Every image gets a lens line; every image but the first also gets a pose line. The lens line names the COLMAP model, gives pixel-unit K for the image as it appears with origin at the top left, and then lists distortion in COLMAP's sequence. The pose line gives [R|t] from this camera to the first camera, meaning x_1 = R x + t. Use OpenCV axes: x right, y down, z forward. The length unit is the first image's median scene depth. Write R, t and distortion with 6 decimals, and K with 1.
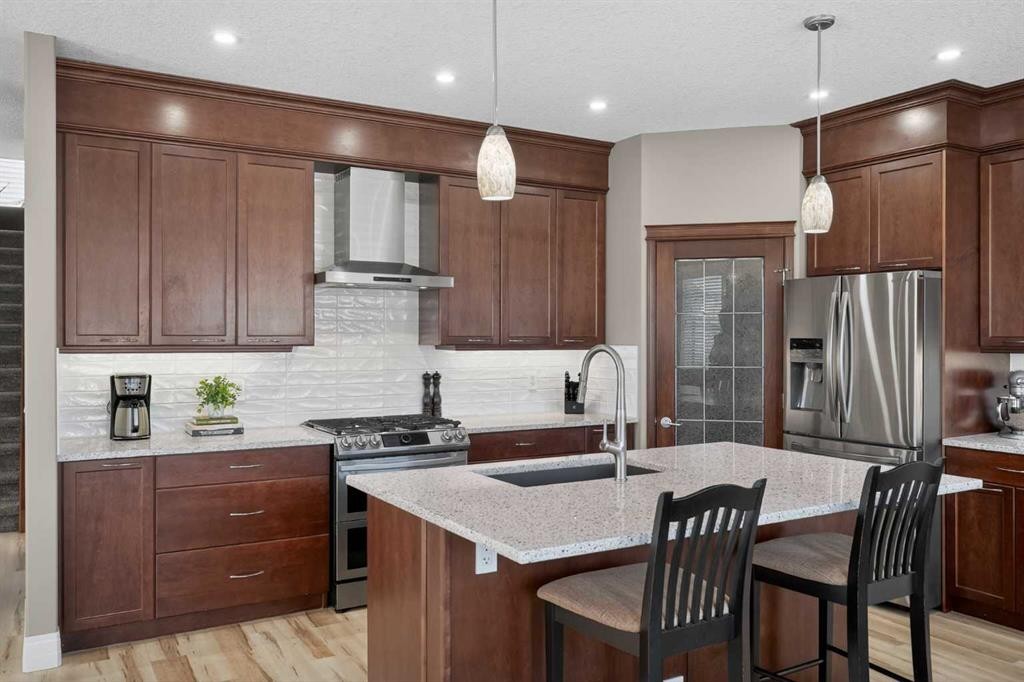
lens RADIAL K [[804.0, 0, 493.9], [0, 804.0, 338.6], [0, 0, 1]] dist [-0.000523, -0.002984]
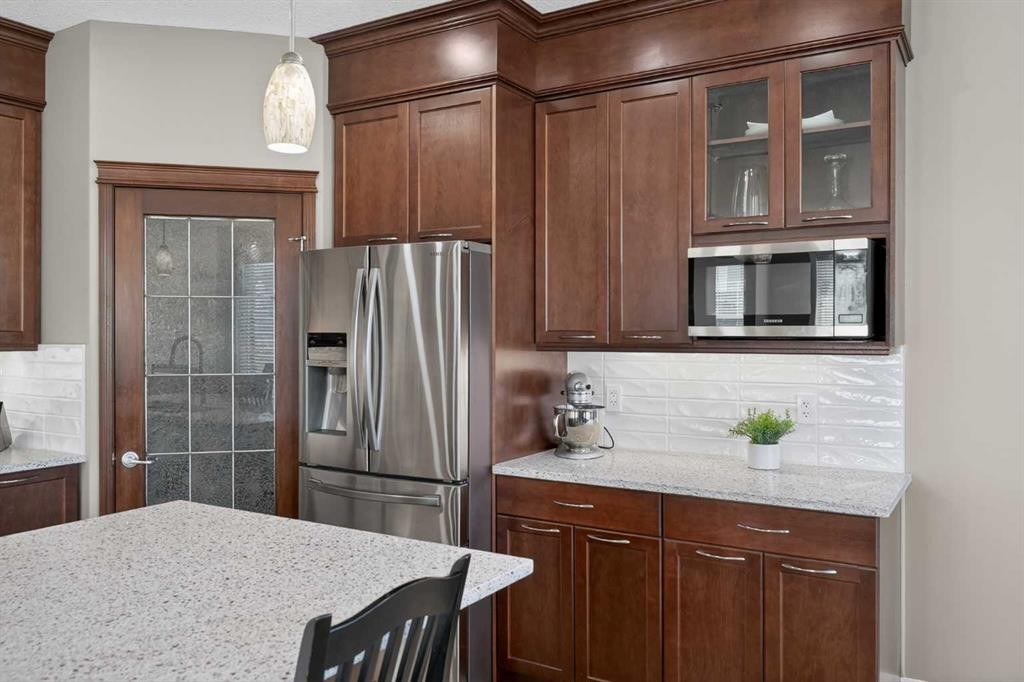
lens RADIAL K [[804.0, 0, 502.9], [0, 804.0, 334.5], [0, 0, 1]] dist [-0.000523, -0.002984]
pose [[0.879894, -0.001505, 0.475168, 0.197102], [0.001272, 0.999999, 0.000812, 0.000669], [-0.475168, -0.000110, 0.879895, 0.313008]]
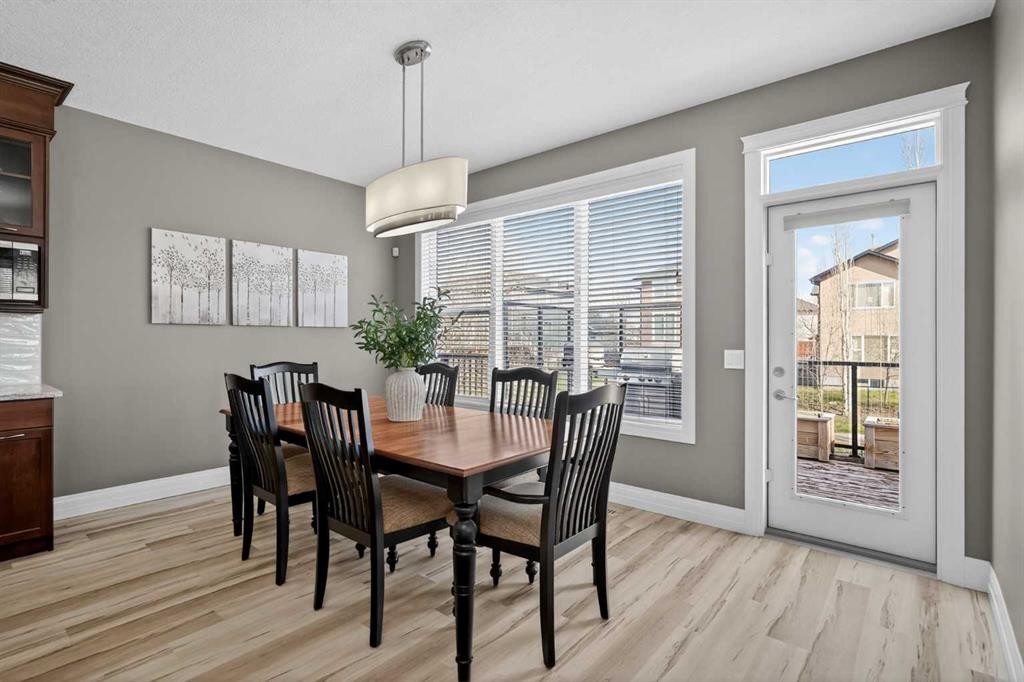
lens RADIAL K [[494.5, 0, 506.2], [0, 494.5, 337.2], [0, 0, 1]] dist [-0.005203, 0.002390]
pose [[-0.339631, 0.003158, 0.940553, -0.093107], [-0.000692, 0.999993, -0.003608, 0.051995], [-0.940558, -0.001876, -0.339627, 0.352334]]
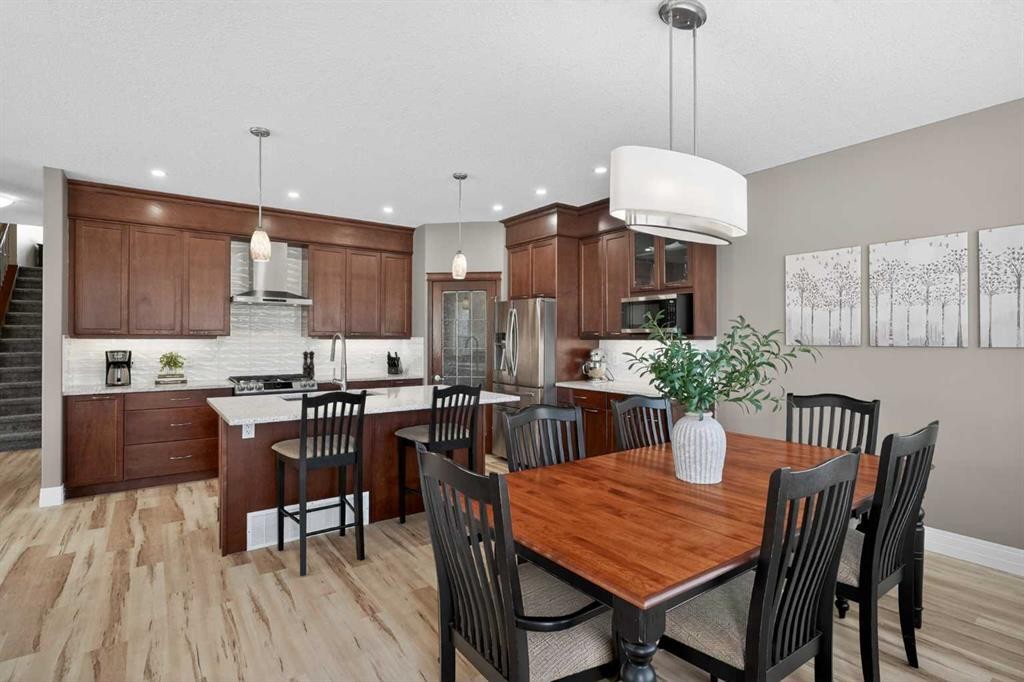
lens RADIAL K [[494.5, 0, 497.3], [0, 494.5, 337.2], [0, 0, 1]] dist [-0.005203, 0.002390]
pose [[0.995646, 0.001787, 0.093195, 0.285608], [-0.001249, 0.999982, -0.005823, 0.018190], [-0.093204, 0.005682, 0.995631, -0.190356]]
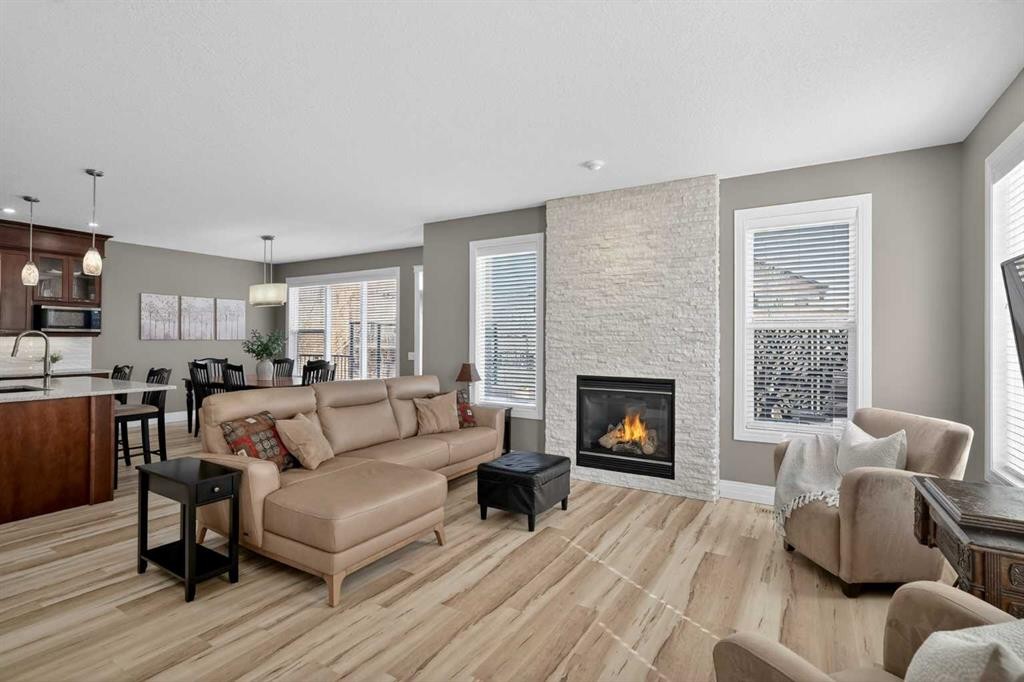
lens RADIAL K [[494.5, 0, 508.6], [0, 494.5, 338.0], [0, 0, 1]] dist [-0.005203, 0.002390]
pose [[-0.479527, 0.000463, 0.877527, -1.197064], [-0.002733, 0.999994, -0.002022, 0.020898], [-0.877523, -0.003368, -0.479523, 0.334885]]
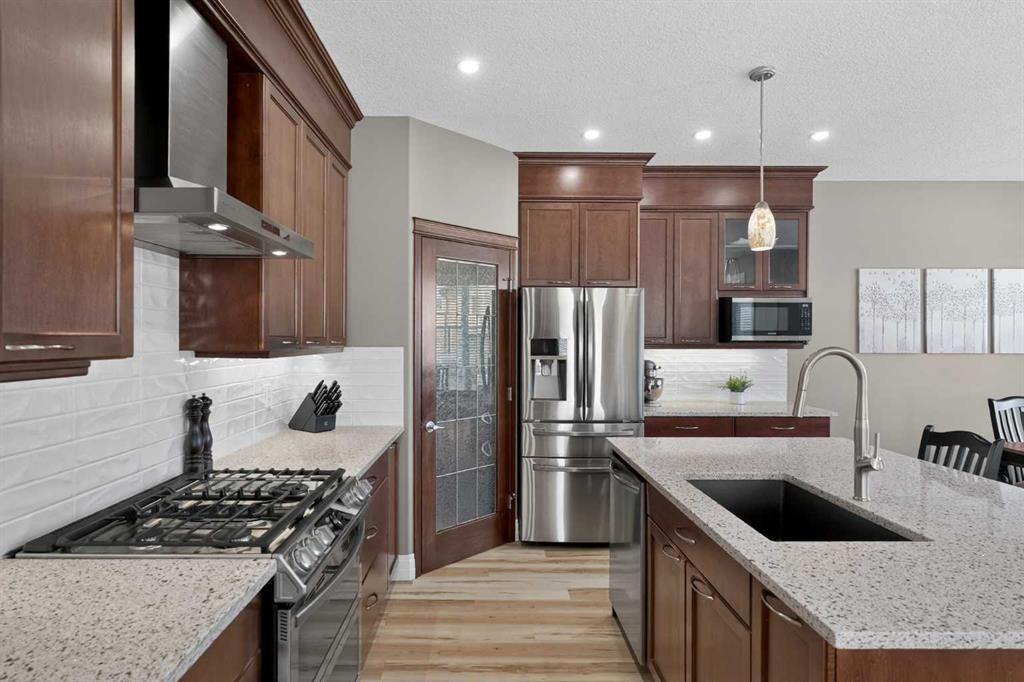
lens RADIAL K [[569.1, 0, 490.3], [0, 569.1, 339.4], [0, 0, 1]] dist [-0.000134, 0.002808]
pose [[0.493929, -0.000798, 0.869502, -0.392166], [0.000996, 0.999999, 0.000352, -0.000047], [-0.869502, 0.000692, 0.493930, 0.700359]]
